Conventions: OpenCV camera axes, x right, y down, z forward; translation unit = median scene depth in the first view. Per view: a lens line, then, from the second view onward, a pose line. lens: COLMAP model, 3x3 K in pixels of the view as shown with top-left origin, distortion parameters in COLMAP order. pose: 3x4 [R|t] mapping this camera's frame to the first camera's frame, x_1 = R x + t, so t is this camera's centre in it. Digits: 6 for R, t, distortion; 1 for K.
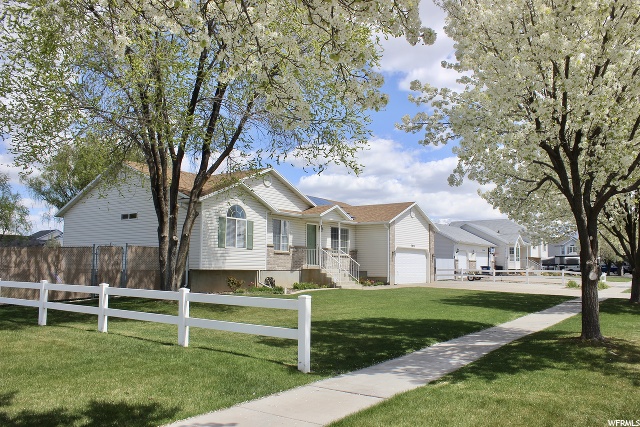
lens RADIAL K [[529.2, 0, 320.0], [0, 529.2, 213.5], [0, 0, 1]] dist [-0.172149, 0.162749]
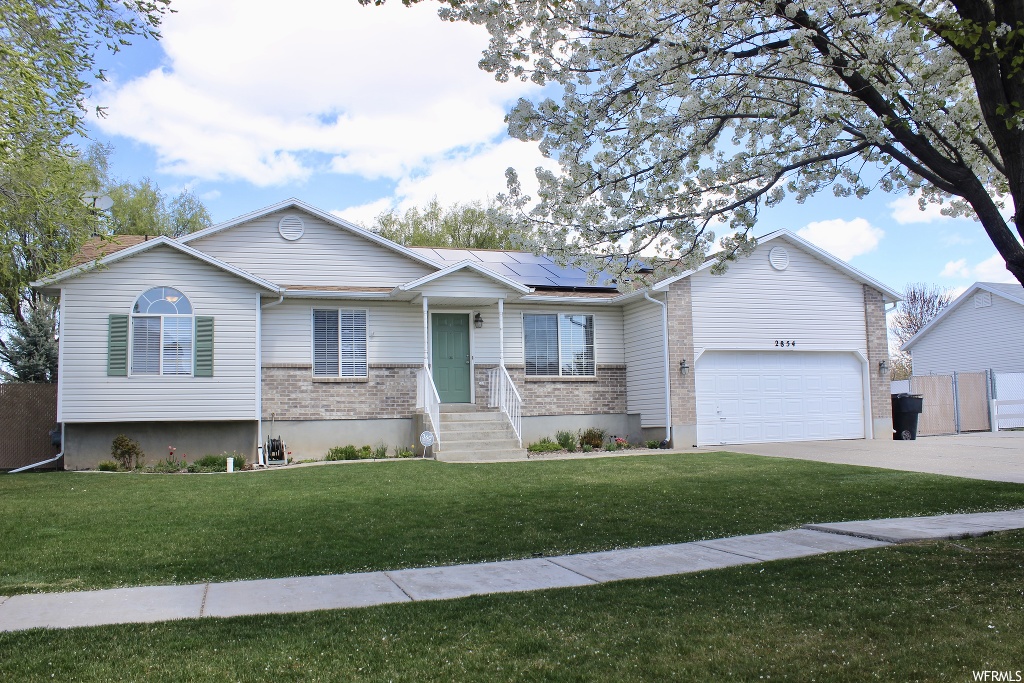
lens RADIAL K [[846.8, 0, 512.0], [0, 846.8, 341.5], [0, 0, 1]] dist [-0.172149, 0.162749]
pose [[0.811933, -0.083302, -0.577776, 0.455628], [0.090009, 0.995794, -0.017084, 0.064574], [0.576769, -0.038134, 0.816017, 0.483129]]
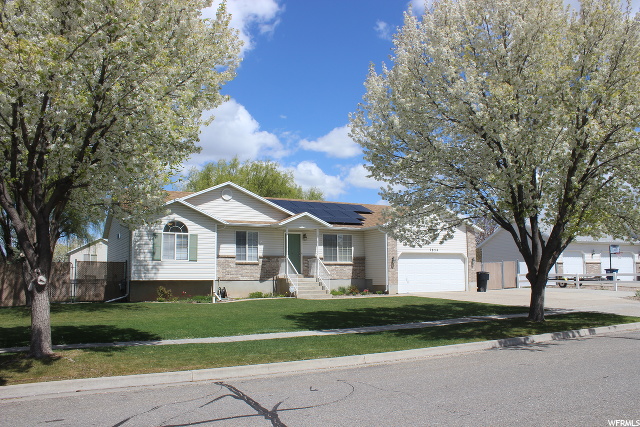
lens RADIAL K [[529.2, 0, 320.0], [0, 529.2, 213.5], [0, 0, 1]] dist [-0.172149, 0.162749]
pose [[0.896818, -0.069008, -0.436984, 0.494540], [0.061908, 0.997616, -0.030488, 0.017759], [0.438046, 0.000289, 0.898953, 0.137954]]
